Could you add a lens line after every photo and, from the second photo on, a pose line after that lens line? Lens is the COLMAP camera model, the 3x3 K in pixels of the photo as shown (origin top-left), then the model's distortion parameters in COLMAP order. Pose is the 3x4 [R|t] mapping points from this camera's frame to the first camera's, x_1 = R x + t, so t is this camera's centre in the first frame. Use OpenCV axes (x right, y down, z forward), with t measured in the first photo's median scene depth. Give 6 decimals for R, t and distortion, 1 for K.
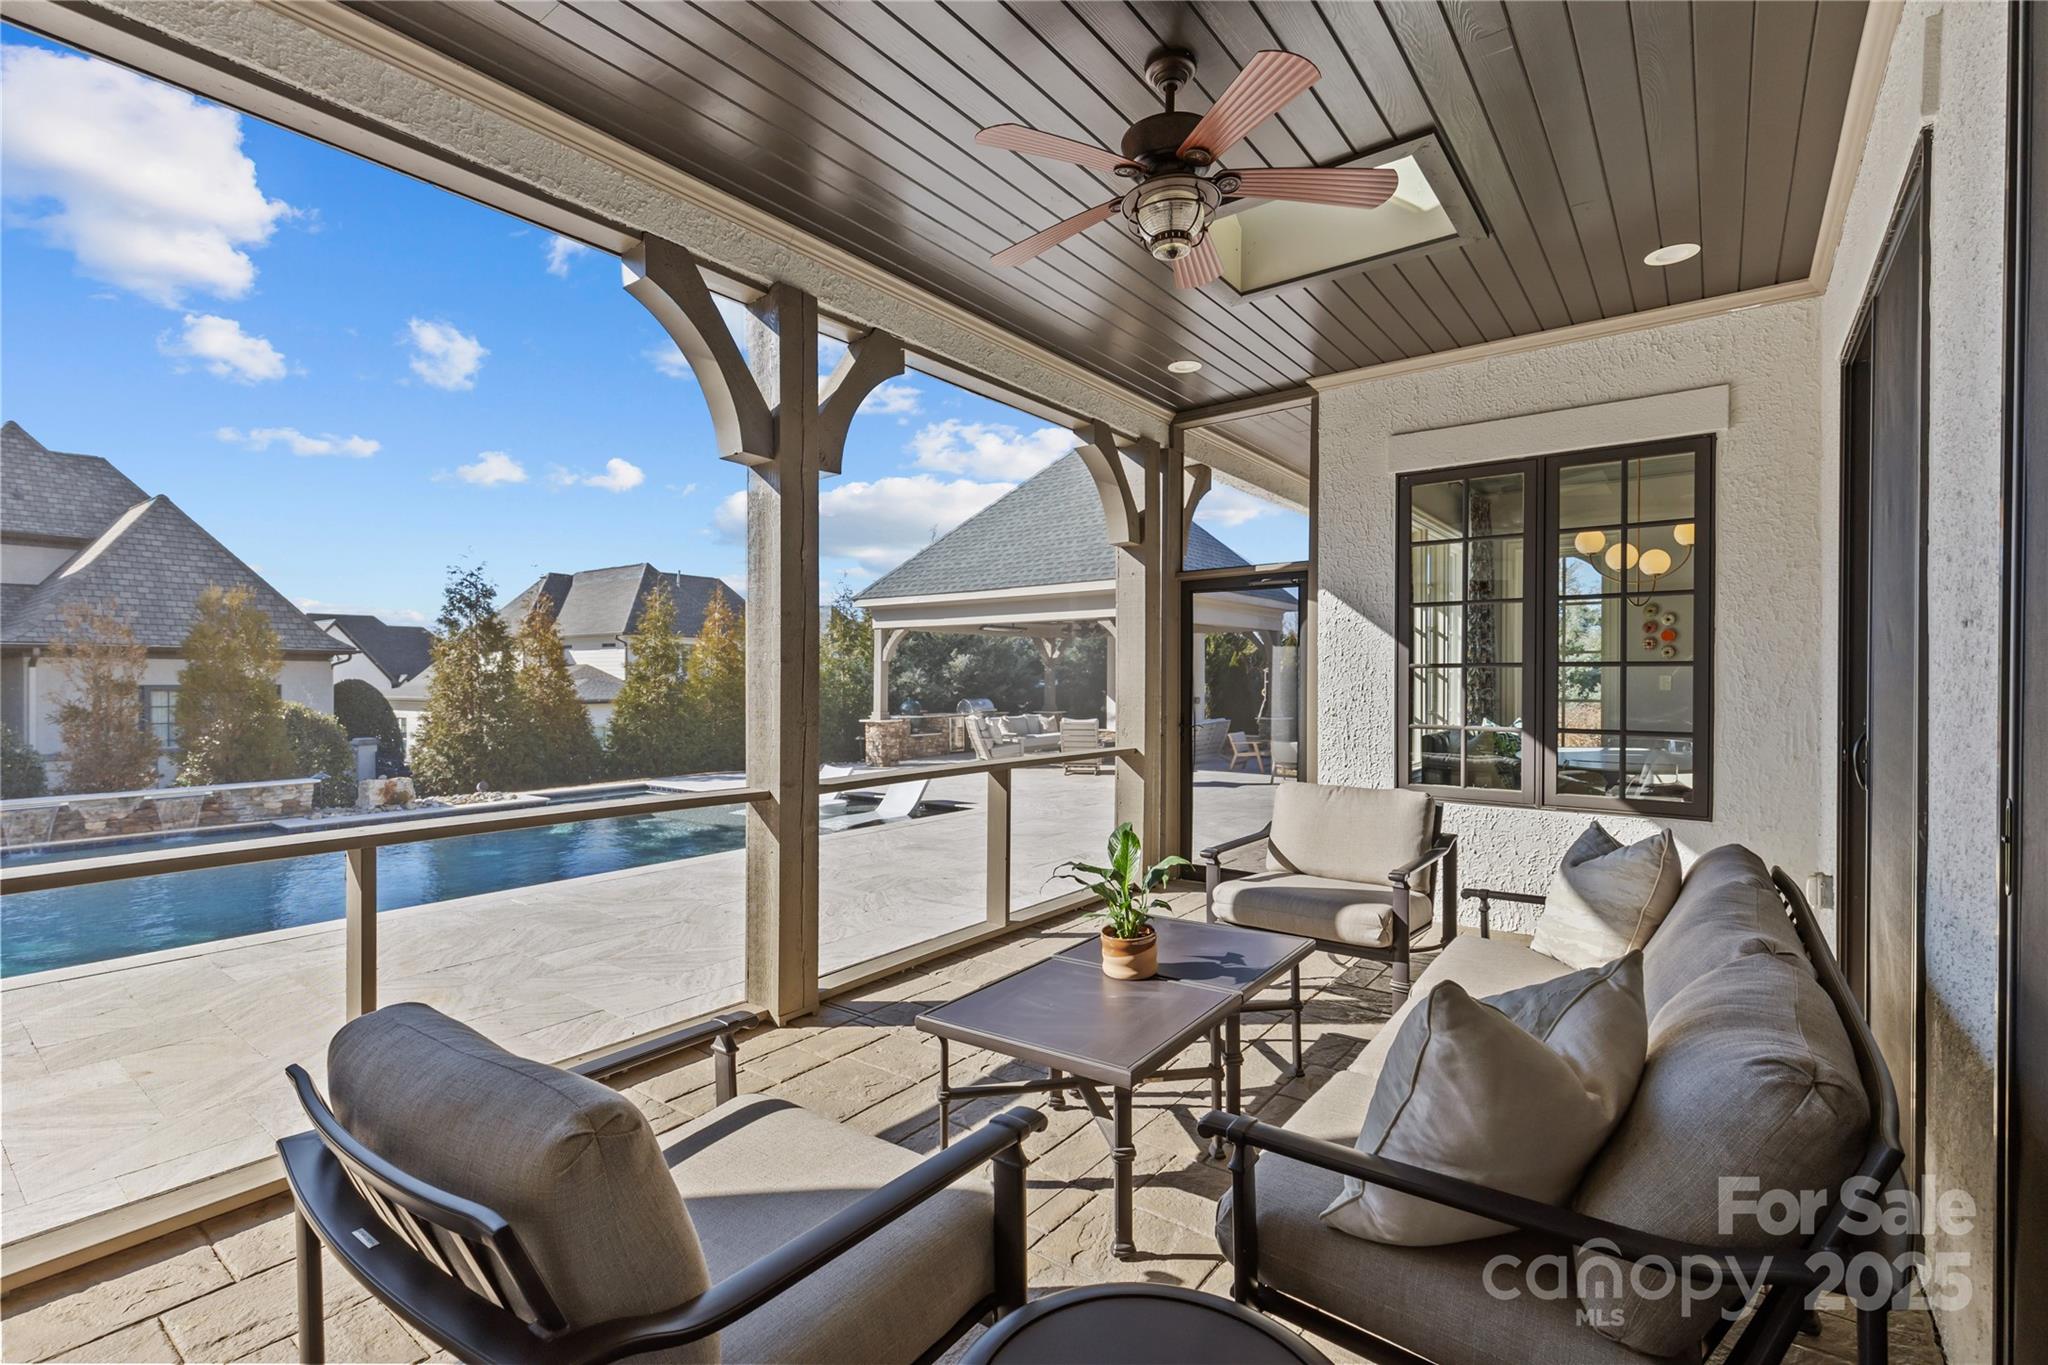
lens RADIAL K [[917.3, 0, 1024.0], [0, 917.3, 682.5], [0, 0, 1]] dist [0.001127, 0.000229]
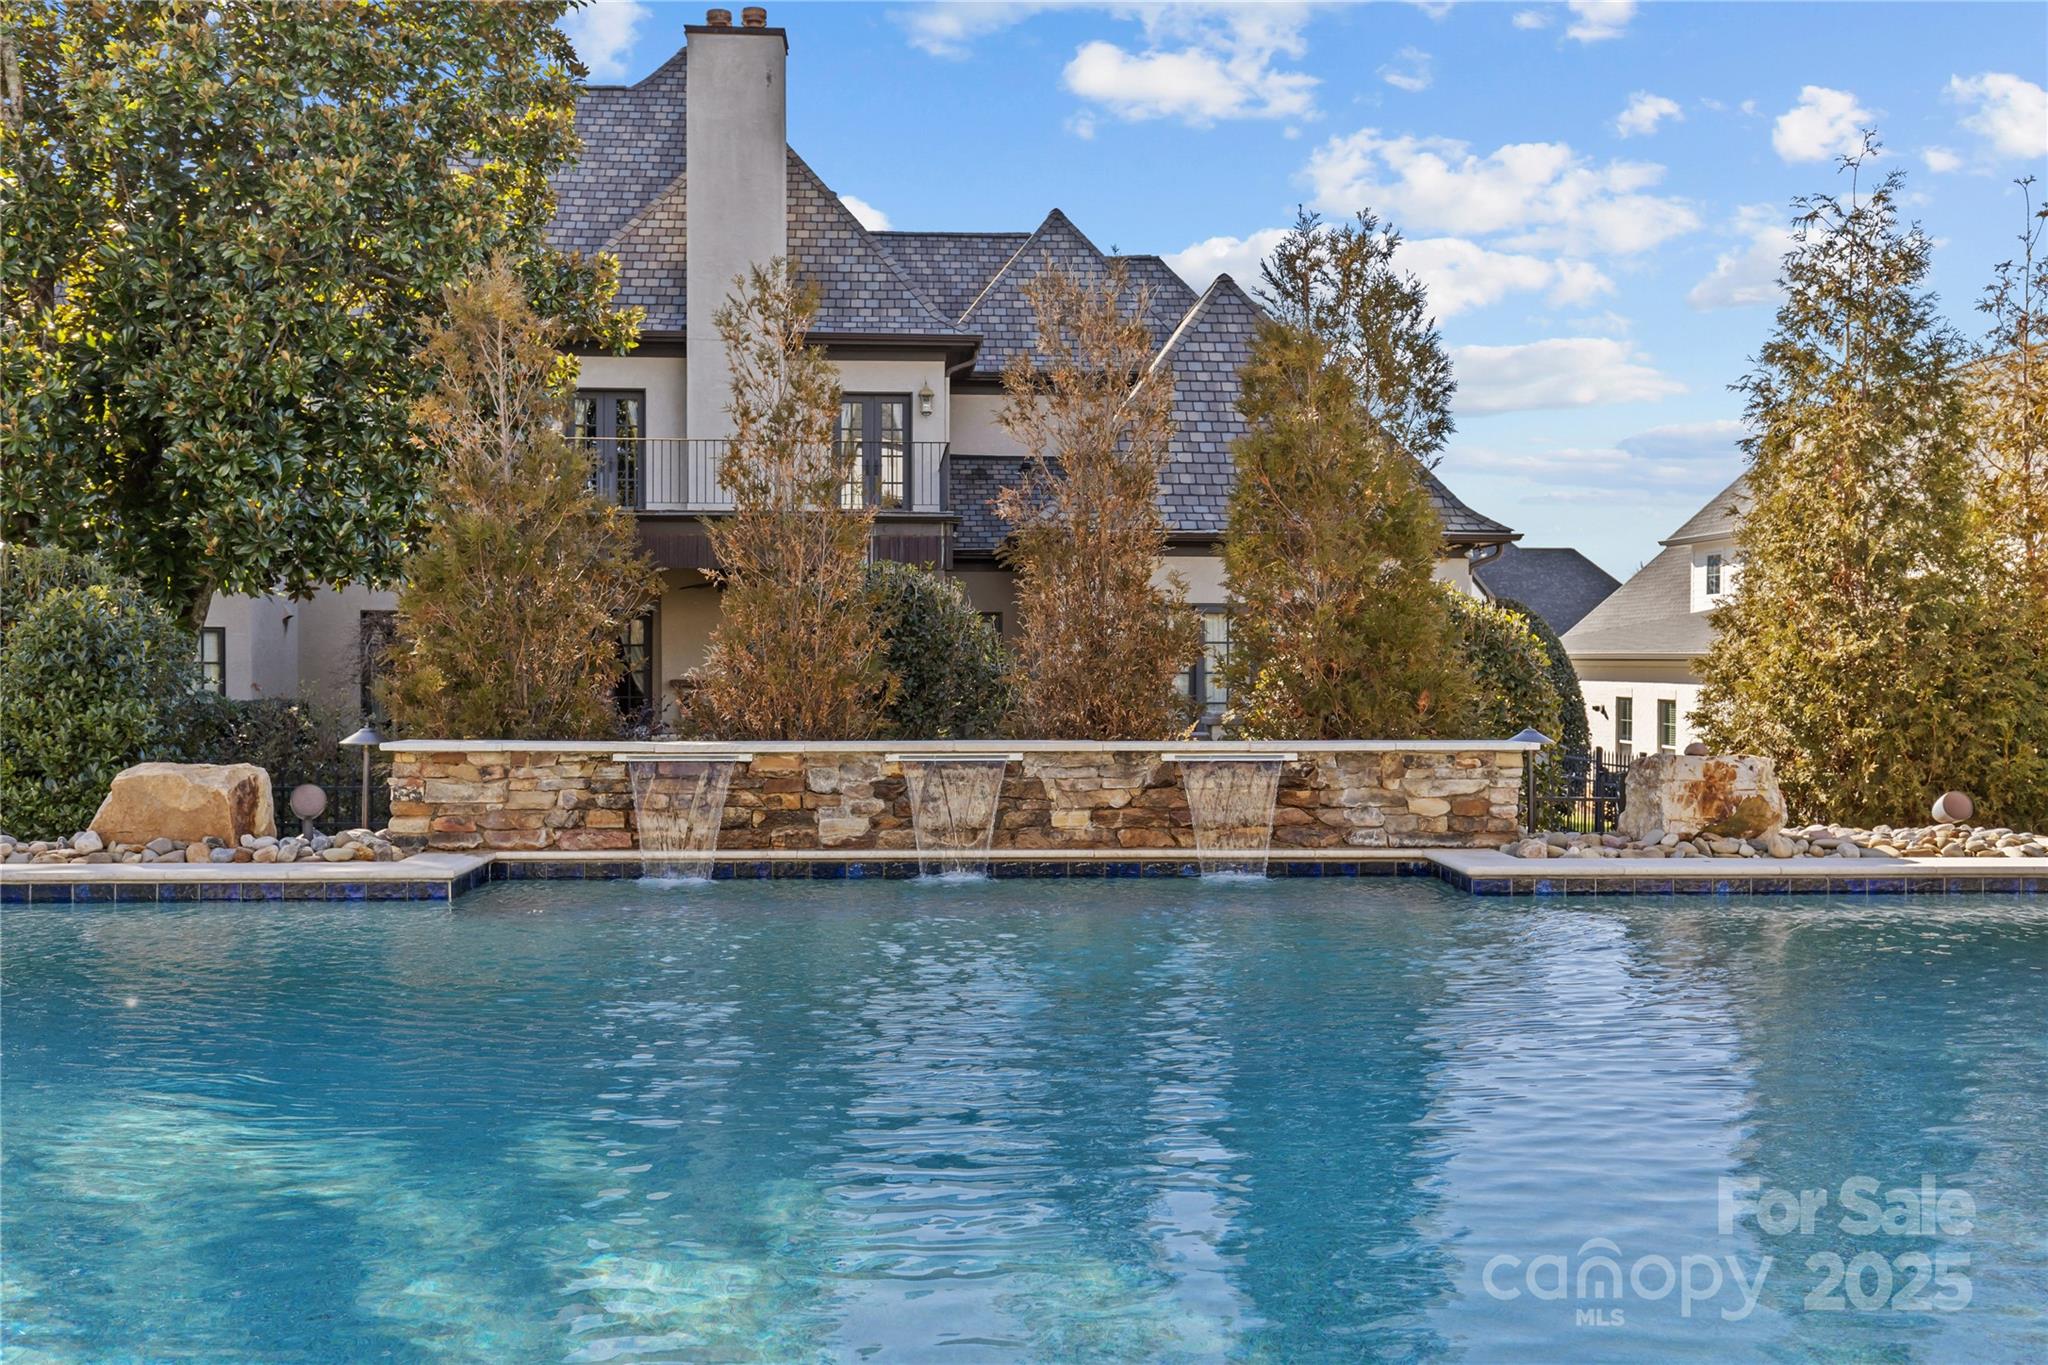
lens RADIAL K [[1769.0, 0, 1024.0], [0, 1769.0, 682.5], [0, 0, 1]] dist [0.084255, 0.001152]
pose [[0.646397, 0.018274, -0.762782, -0.398103], [-0.004911, 0.999792, 0.019791, 0.073053], [0.762985, -0.009047, 0.646353, 0.440145]]
